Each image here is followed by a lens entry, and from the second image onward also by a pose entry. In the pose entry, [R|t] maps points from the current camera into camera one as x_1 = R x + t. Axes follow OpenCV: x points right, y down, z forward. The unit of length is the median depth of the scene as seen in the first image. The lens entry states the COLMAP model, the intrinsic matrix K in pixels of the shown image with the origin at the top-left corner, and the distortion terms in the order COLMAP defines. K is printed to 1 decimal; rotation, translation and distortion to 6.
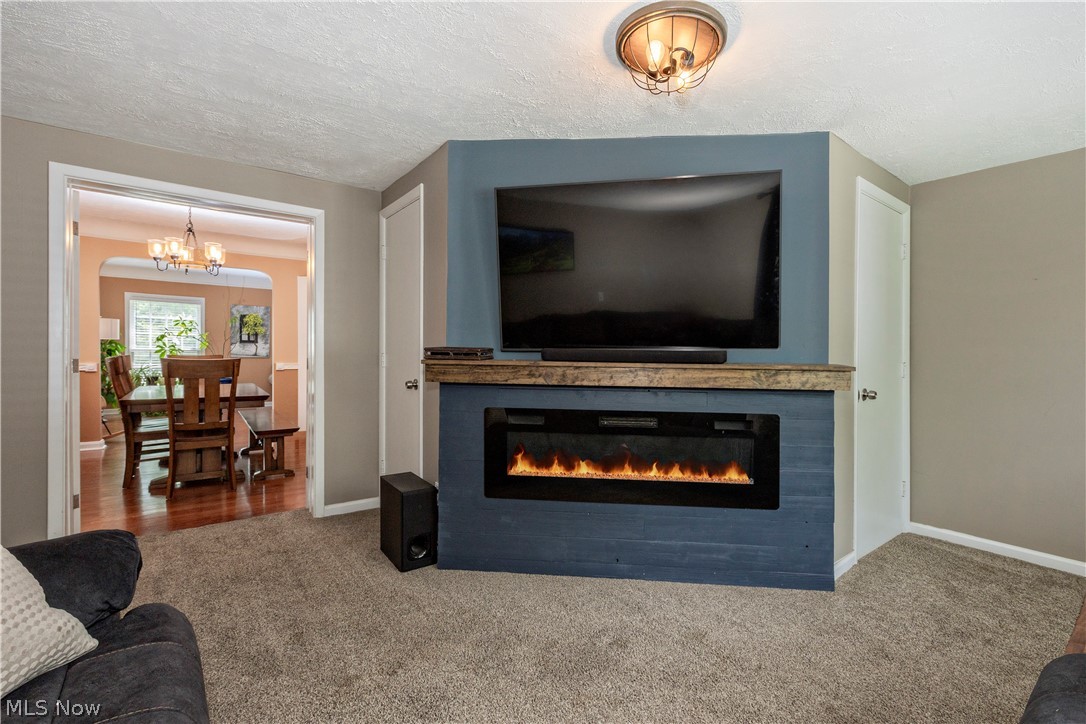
lens RADIAL K [[484.2, 0, 584.2], [0, 484.2, 368.3], [0, 0, 1]] dist [0.001897, 0.000227]
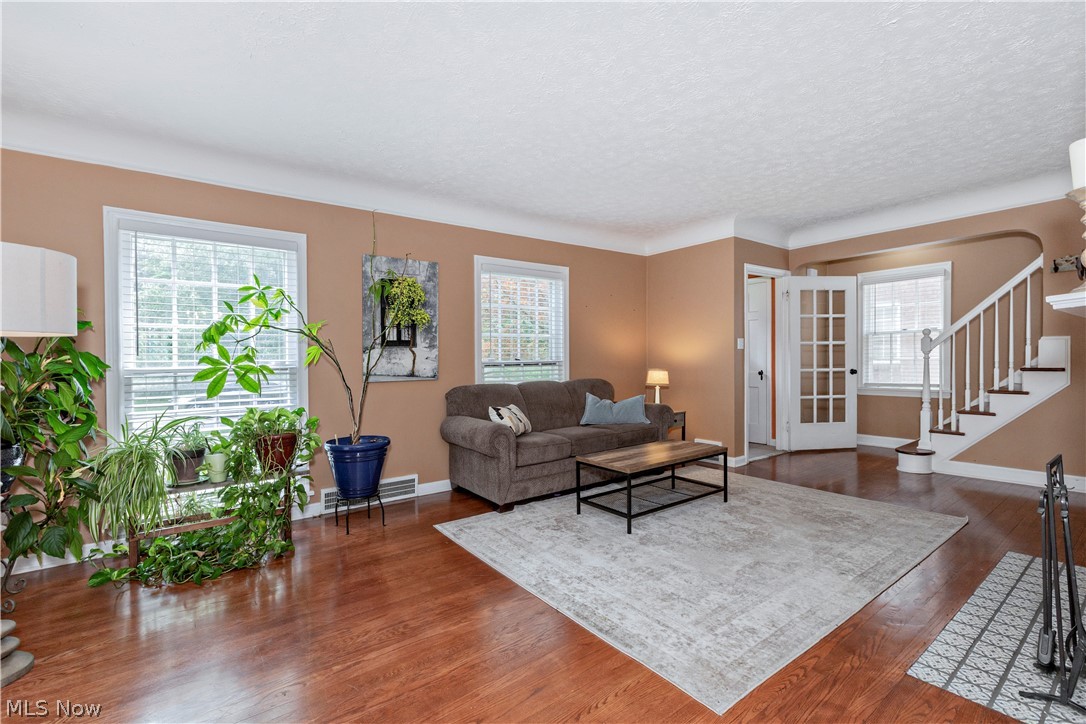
lens RADIAL K [[484.2, 0, 563.7], [0, 484.2, 366.5], [0, 0, 1]] dist [0.001897, 0.000227]
pose [[0.999596, -0.023049, -0.016640, -0.547500], [0.022888, 0.999690, -0.009789, -0.027986], [0.016861, 0.009404, 0.999814, 0.587644]]
